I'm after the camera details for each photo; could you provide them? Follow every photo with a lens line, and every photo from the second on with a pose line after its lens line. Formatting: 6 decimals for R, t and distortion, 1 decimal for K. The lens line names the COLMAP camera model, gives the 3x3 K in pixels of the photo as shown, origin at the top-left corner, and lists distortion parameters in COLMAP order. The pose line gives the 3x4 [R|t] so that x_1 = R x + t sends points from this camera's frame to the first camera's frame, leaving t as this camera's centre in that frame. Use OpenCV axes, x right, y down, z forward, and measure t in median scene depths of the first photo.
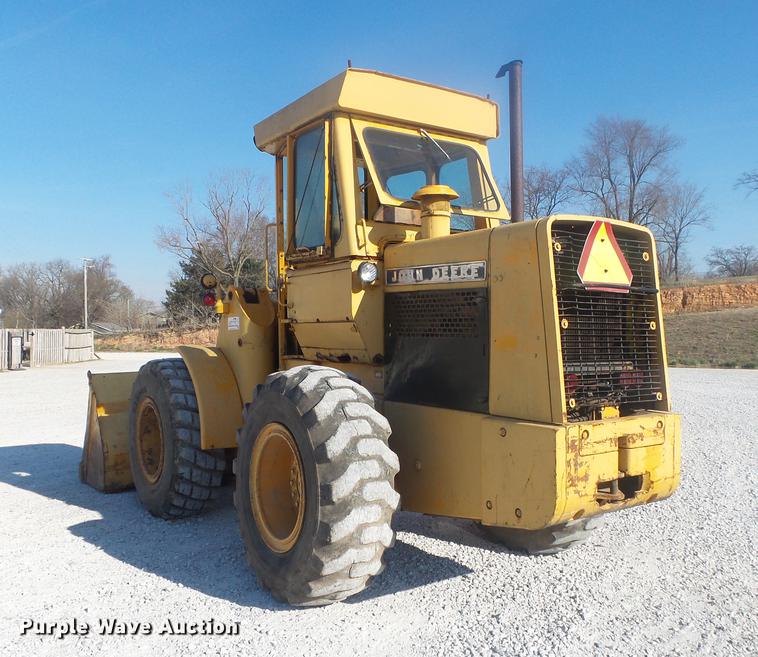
lens RADIAL K [[750.8, 0, 397.0], [0, 750.8, 335.7], [0, 0, 1]] dist [-0.053900, 0.000000]
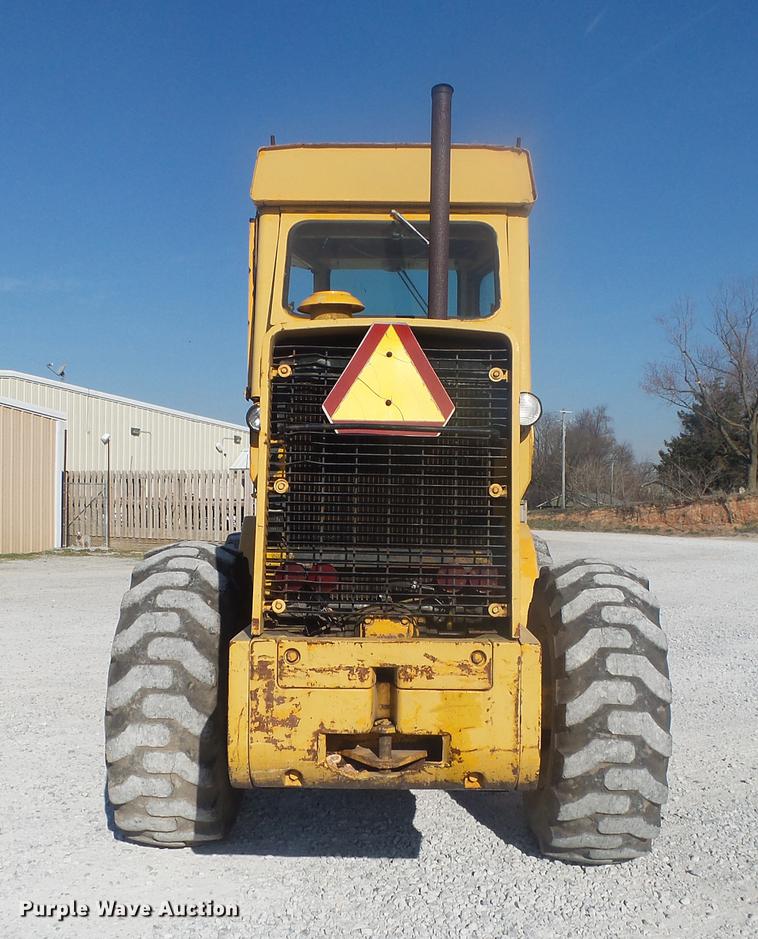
lens RADIAL K [[1020.3, 0, 367.3], [0, 1020.3, 514.7], [0, 0, 1]] dist [-0.056981, 0.000000]
pose [[0.805288, 0.017130, -0.592636, 0.756004], [-0.015750, 0.999848, 0.007500, 0.001200], [0.592674, 0.003295, 0.805436, 0.292190]]
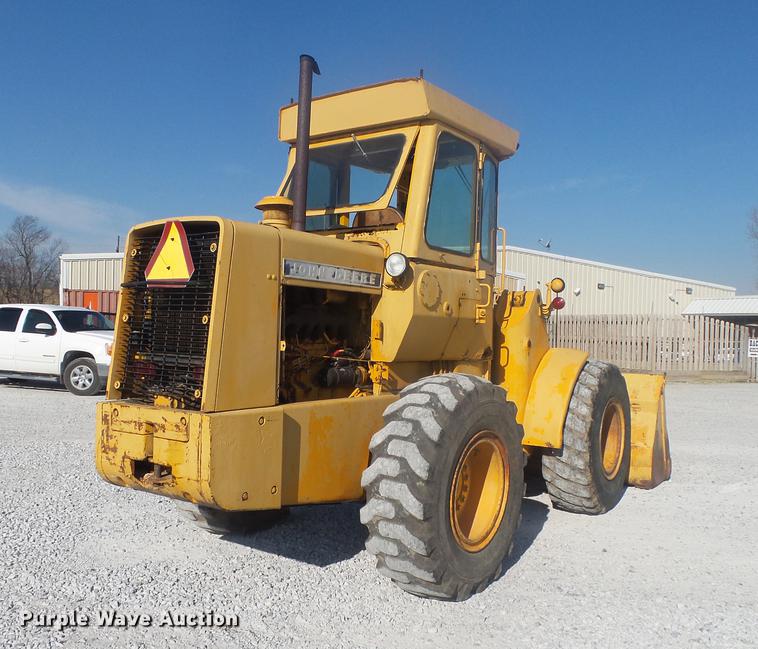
lens RADIAL K [[750.8, 0, 373.6], [0, 750.8, 348.3], [0, 0, 1]] dist [-0.053900, 0.000000]
pose [[0.318337, 0.029084, -0.947531, 1.345935], [-0.028788, 0.999365, 0.021004, -0.003382], [0.947540, 0.020591, 0.318972, 0.917265]]
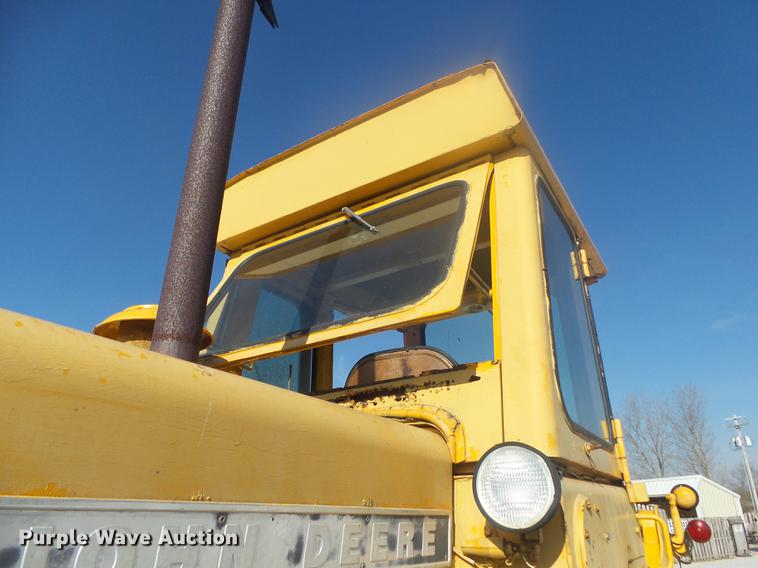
lens RADIAL K [[531.2, 0, 381.0], [0, 531.2, 285.9], [0, 0, 1]] dist [0.004233, -0.009993]
pose [[0.382268, -0.367636, -0.847770, 0.449080], [0.011883, 0.919329, -0.393310, -0.101242], [0.923975, 0.140275, 0.355799, 1.168548]]
